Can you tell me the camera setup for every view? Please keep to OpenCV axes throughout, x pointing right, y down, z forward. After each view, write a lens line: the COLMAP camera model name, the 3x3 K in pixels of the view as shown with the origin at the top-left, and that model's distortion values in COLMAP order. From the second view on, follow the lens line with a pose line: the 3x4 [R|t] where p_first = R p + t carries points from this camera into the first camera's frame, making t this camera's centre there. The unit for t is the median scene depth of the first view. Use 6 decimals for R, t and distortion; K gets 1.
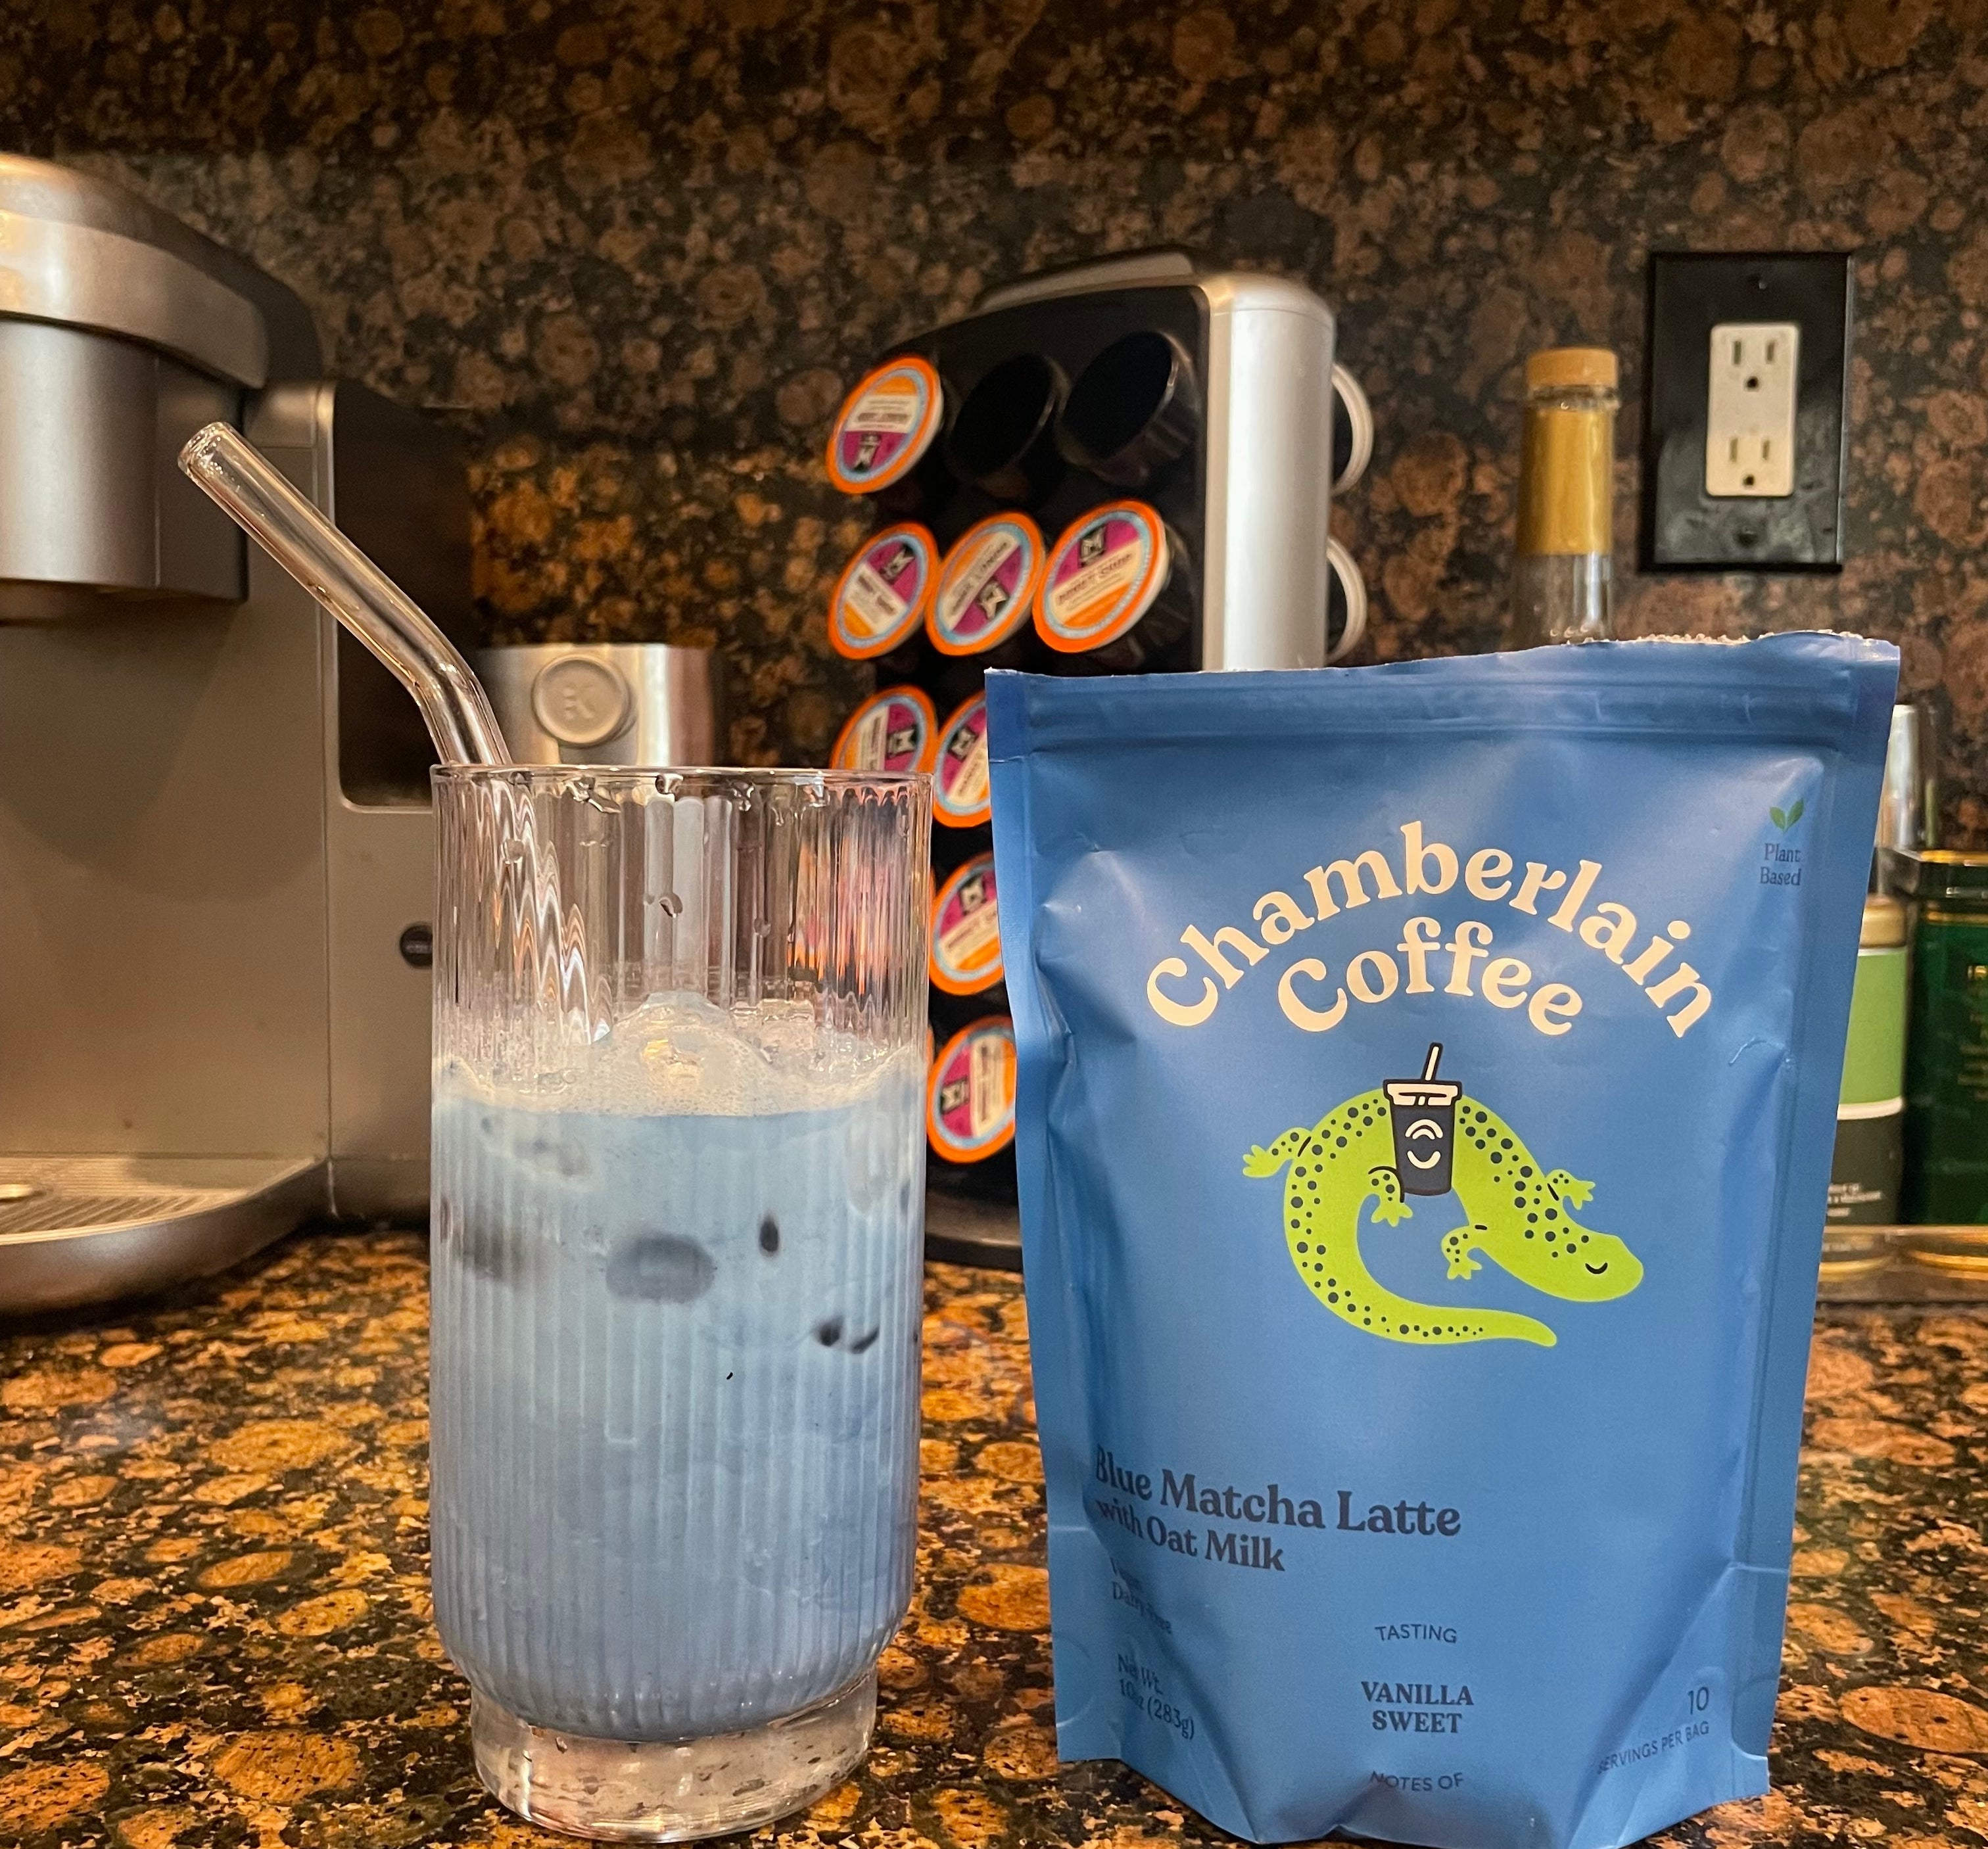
lens RADIAL K [[2115.6, 0, 1004.7], [0, 2115.6, 914.4], [0, 0, 1]] dist [0.020948, 0.000000]
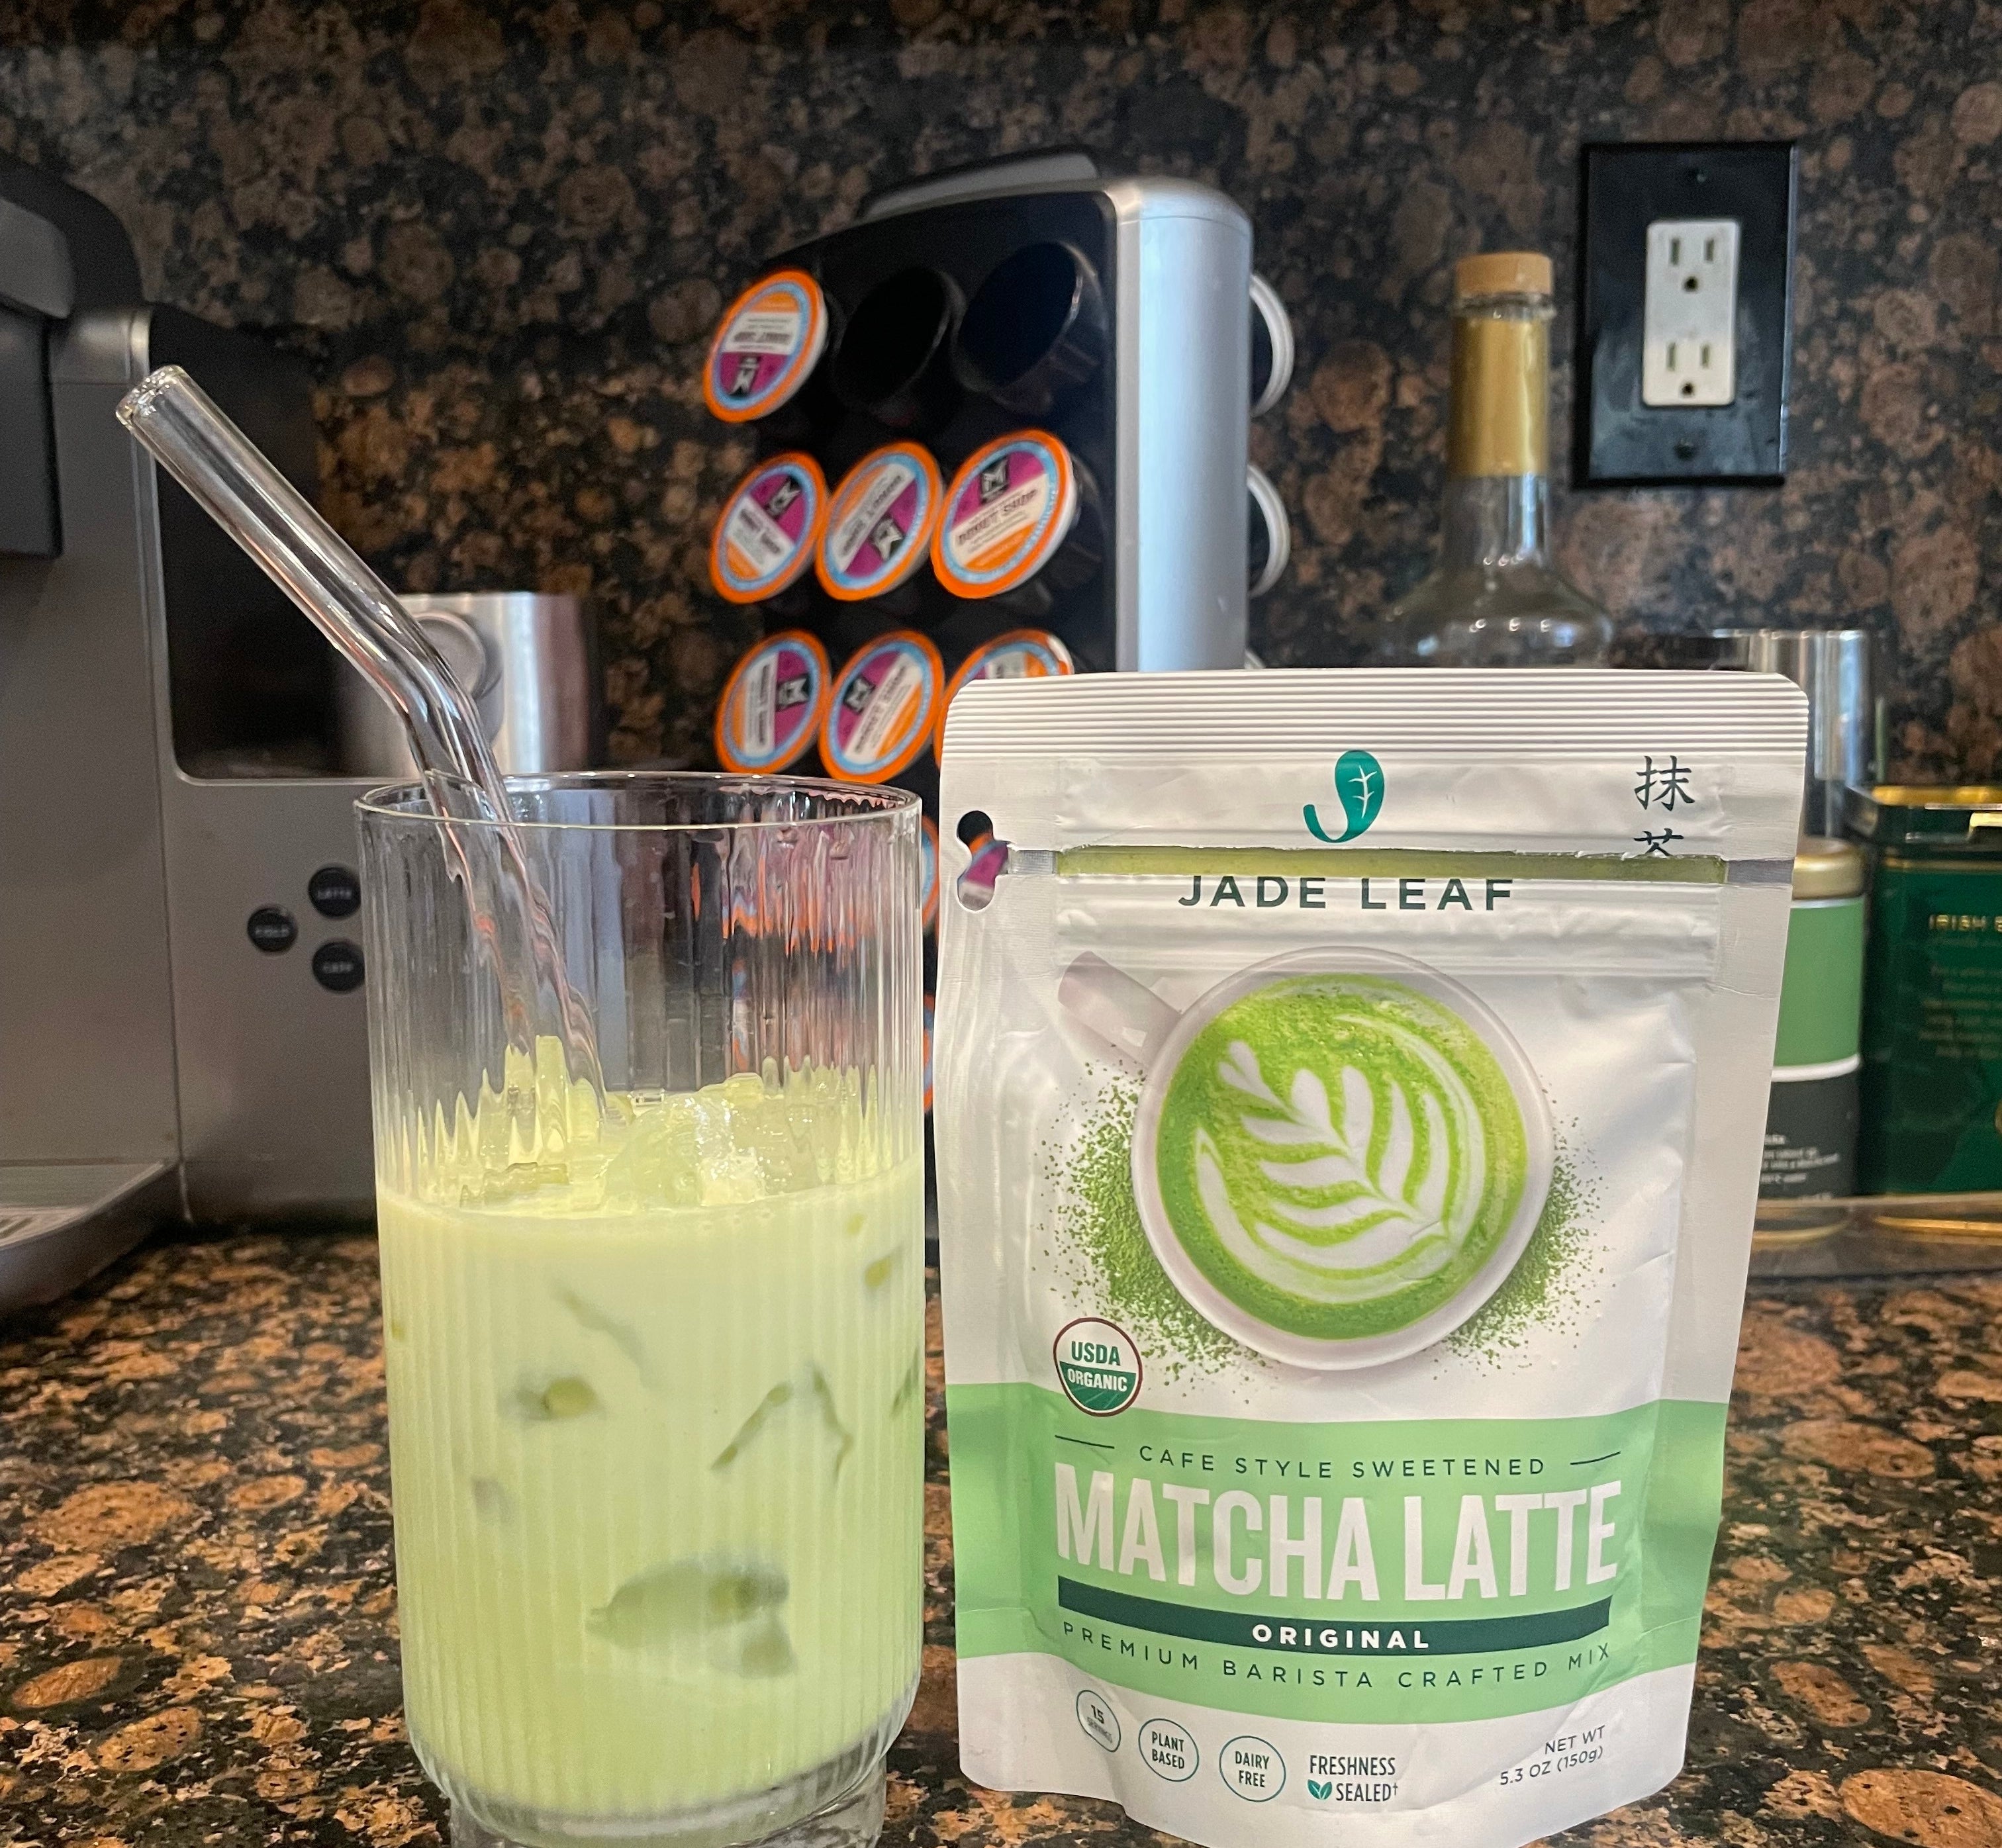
lens RADIAL K [[2130.5, 0, 997.9], [0, 2130.5, 915.2], [0, 0, 1]] dist [0.020948, 0.000000]
pose [[0.999013, -0.023370, 0.037769, 0.003127], [0.021463, 0.998511, 0.050147, -0.025217], [-0.038885, -0.049287, 0.998027, 0.052828]]
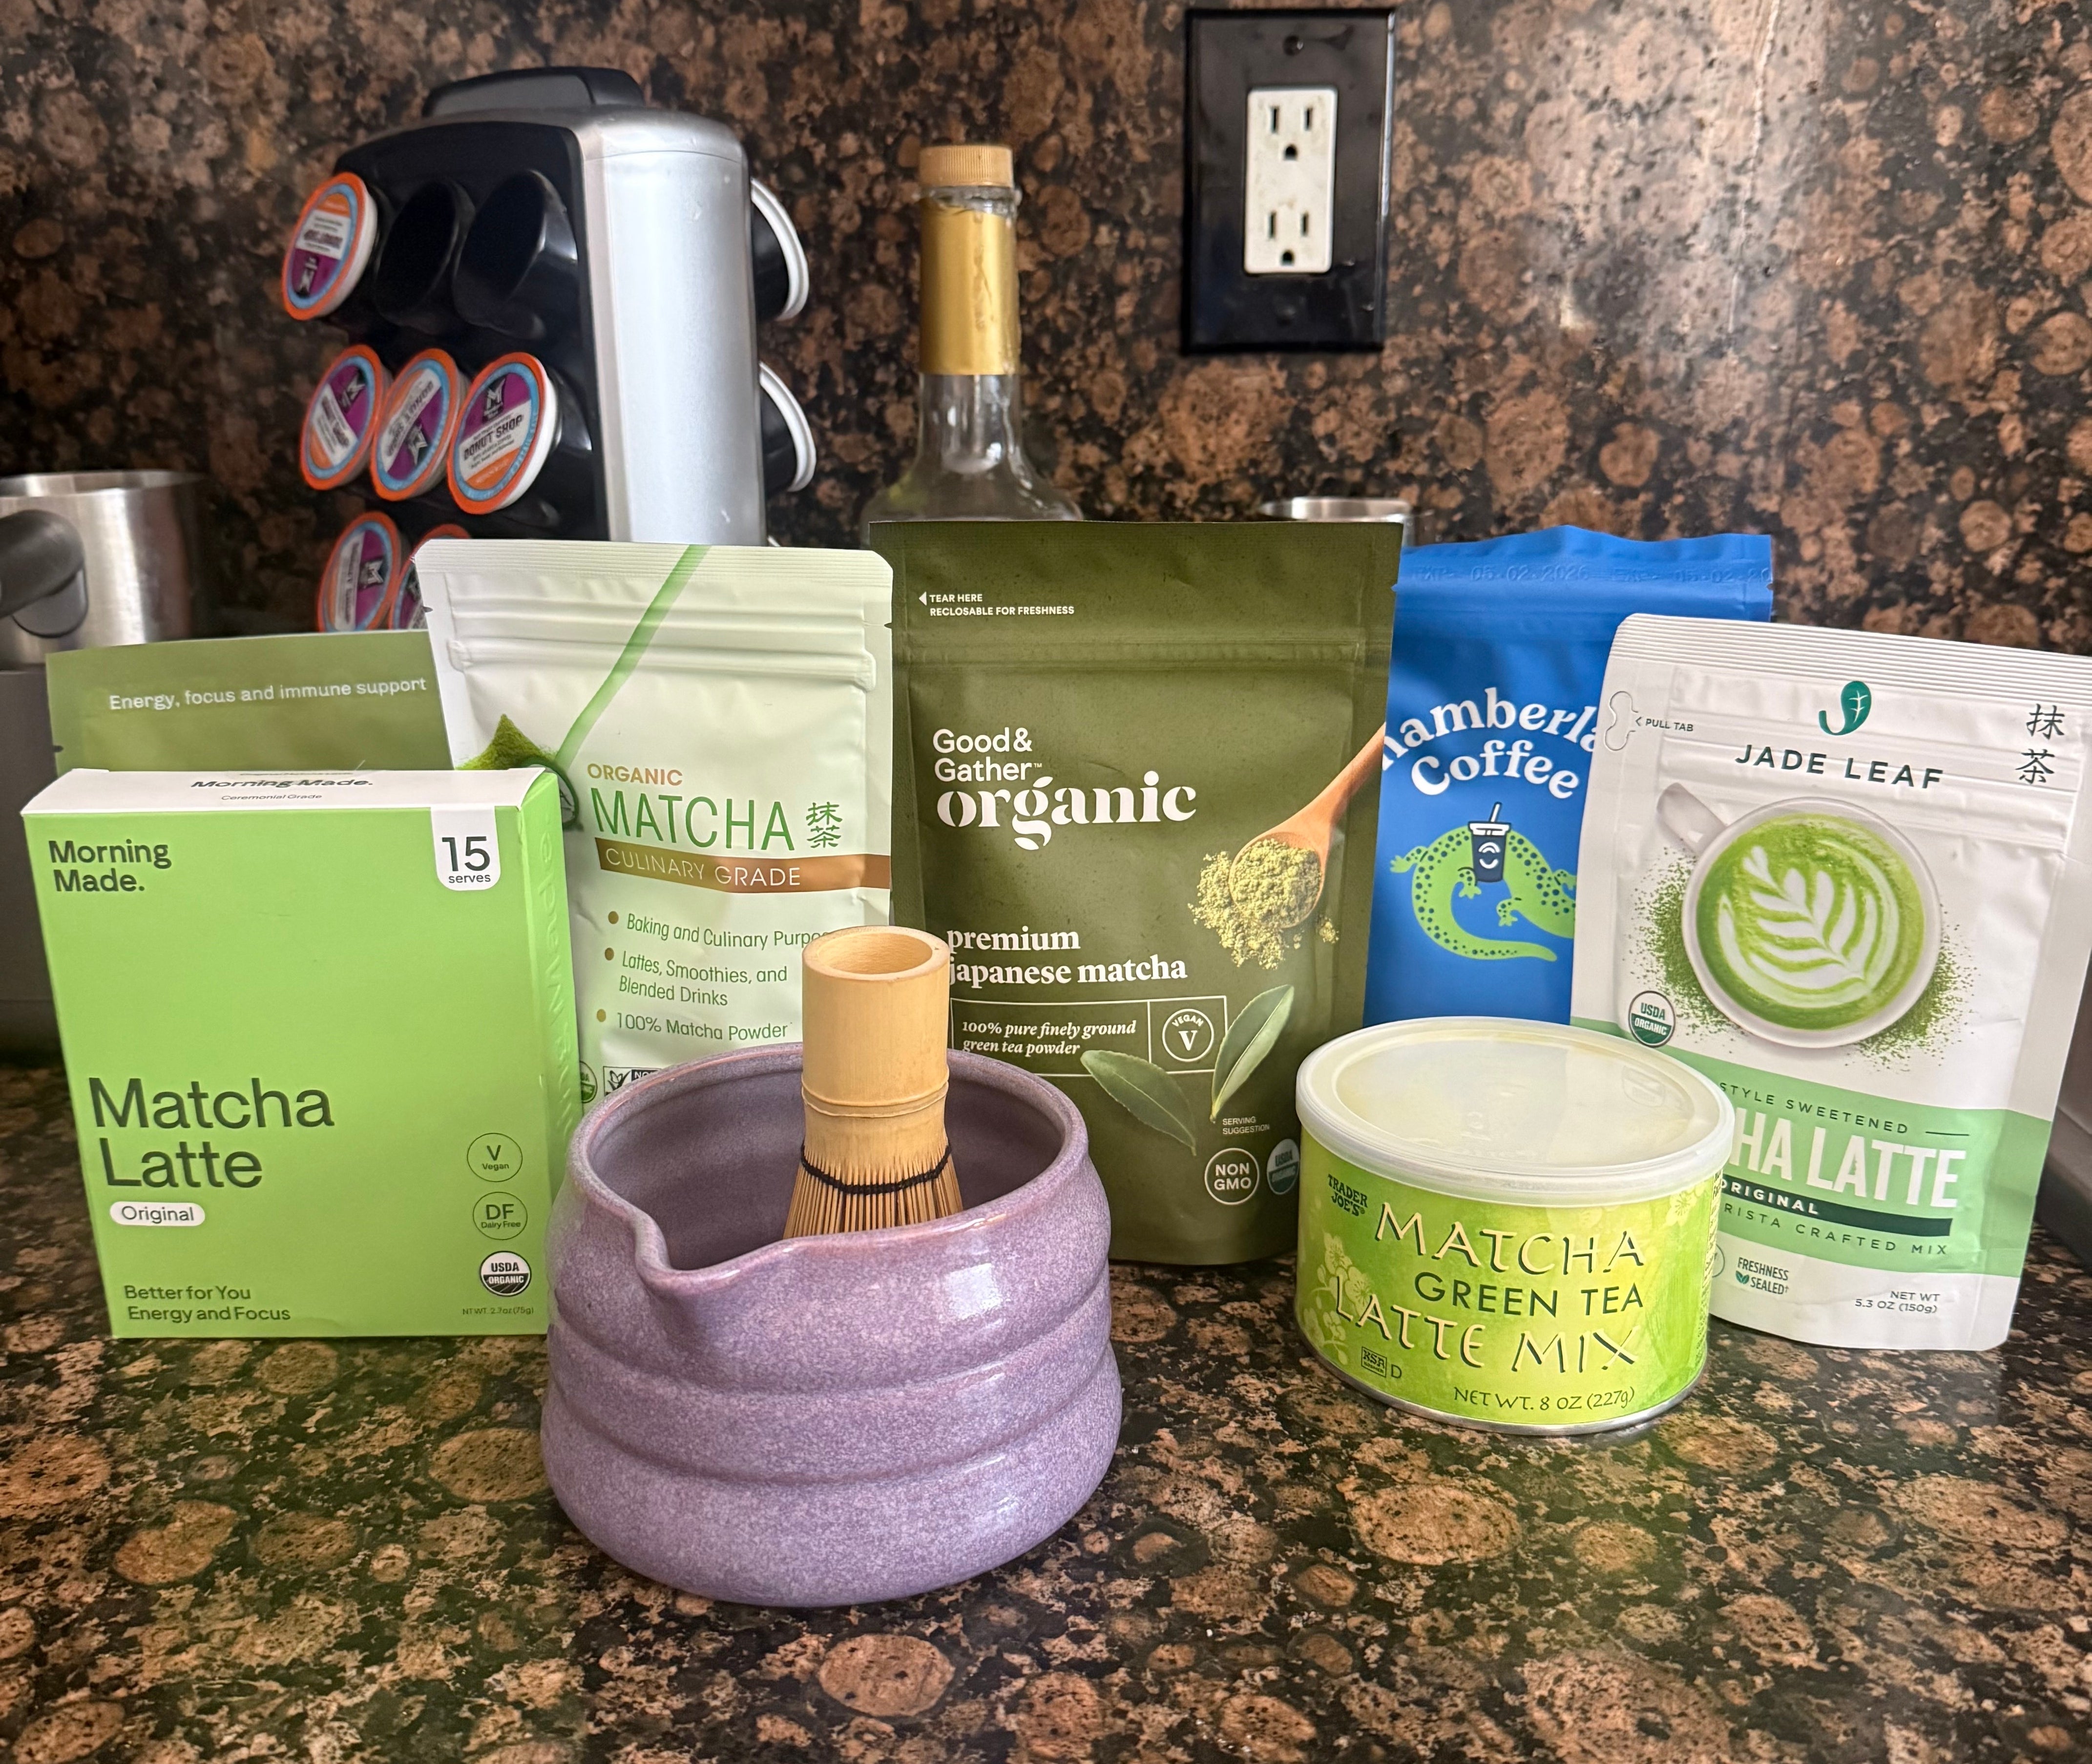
lens RADIAL K [[2085.9, 0, 999.8], [0, 2085.9, 921.7], [0, 0, 1]] dist [-0.007464, 0.000000]
pose [[0.999905, -0.013421, -0.003119, 0.218536], [0.013775, 0.978917, 0.203795, -0.102090], [0.000318, -0.203818, 0.979009, -0.002739]]
